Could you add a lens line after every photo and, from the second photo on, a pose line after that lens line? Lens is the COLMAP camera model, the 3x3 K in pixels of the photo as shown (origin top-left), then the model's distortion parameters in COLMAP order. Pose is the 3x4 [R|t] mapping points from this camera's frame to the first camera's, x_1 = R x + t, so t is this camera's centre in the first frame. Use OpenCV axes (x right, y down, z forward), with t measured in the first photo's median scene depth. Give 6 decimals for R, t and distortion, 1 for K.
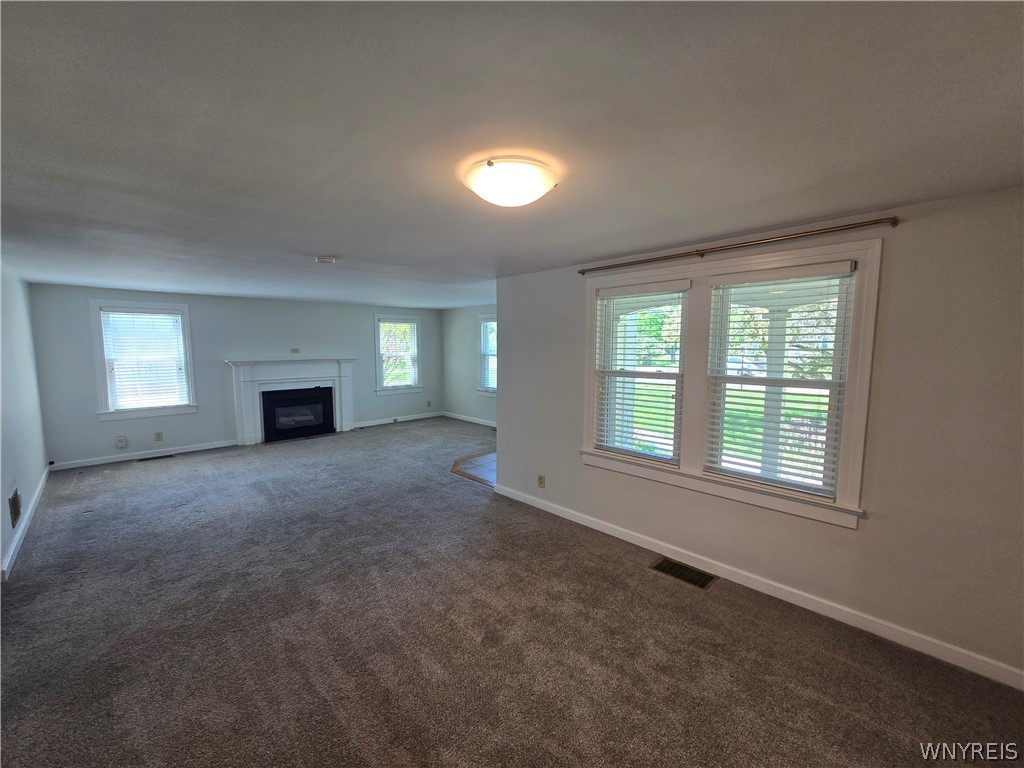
lens RADIAL K [[421.1, 0, 512.9], [0, 421.1, 386.5], [0, 0, 1]] dist [0.000808, 0.000836]
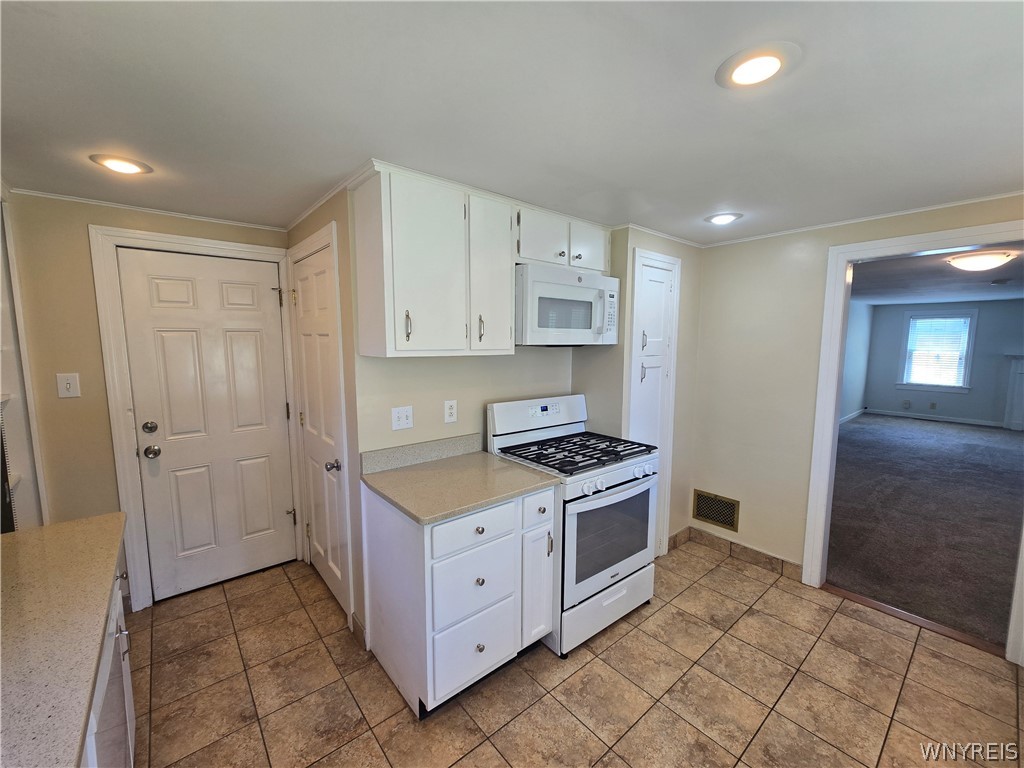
lens RADIAL K [[421.1, 0, 511.2], [0, 421.1, 384.9], [0, 0, 1]] dist [0.000808, 0.000836]
pose [[-0.082800, 0.107510, -0.990750, 1.069401], [-0.108527, 0.987279, 0.116203, 0.063161], [0.990639, 0.117144, -0.070079, -0.487247]]
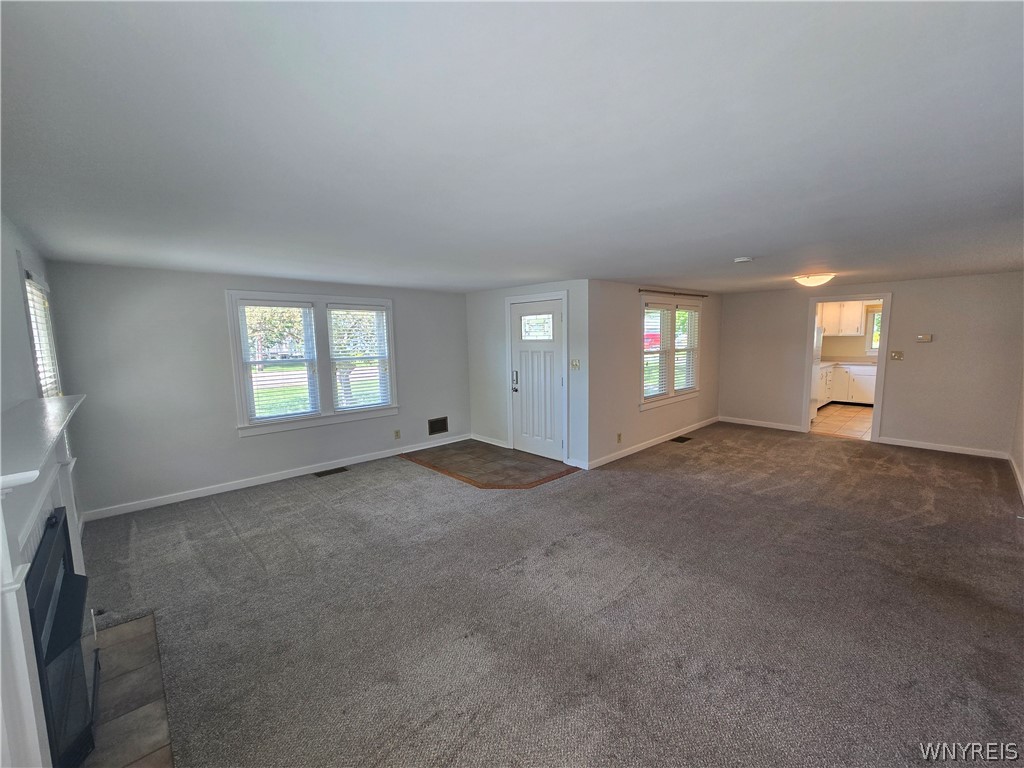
lens RADIAL K [[421.1, 0, 518.9], [0, 421.1, 384.4], [0, 0, 1]] dist [0.000808, 0.000836]
pose [[0.009237, -0.118341, 0.992930, -1.452199], [0.118807, 0.986069, 0.116418, -0.162769], [-0.992874, 0.116891, 0.023168, 1.458766]]
